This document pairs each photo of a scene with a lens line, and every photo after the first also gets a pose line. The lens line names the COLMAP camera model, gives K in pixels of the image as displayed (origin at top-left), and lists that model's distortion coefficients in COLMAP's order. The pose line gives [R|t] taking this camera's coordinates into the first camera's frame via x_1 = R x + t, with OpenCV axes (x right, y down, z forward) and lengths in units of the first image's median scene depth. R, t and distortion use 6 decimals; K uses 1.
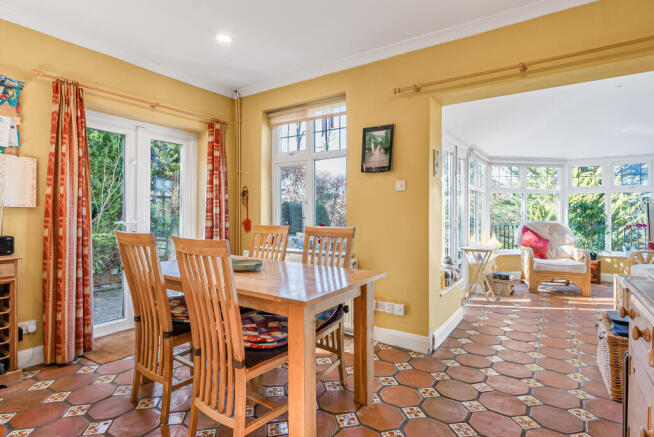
lens RADIAL K [[340.2, 0, 325.7], [0, 340.2, 211.5], [0, 0, 1]] dist [-0.018450, -0.001624]
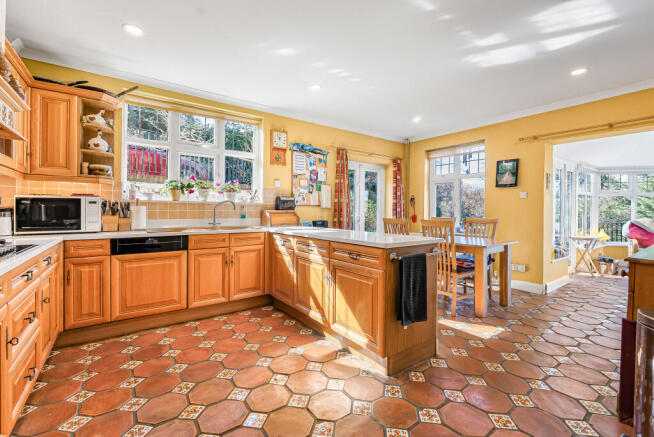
lens RADIAL K [[292.9, 0, 329.4], [0, 292.9, 212.3], [0, 0, 1]] dist [0.001059, 0.001088]
pose [[0.947760, 0.003478, -0.318965, -0.193133], [-0.003492, 0.999994, 0.000528, 0.010586], [0.318964, 0.000614, 0.947766, -0.584958]]
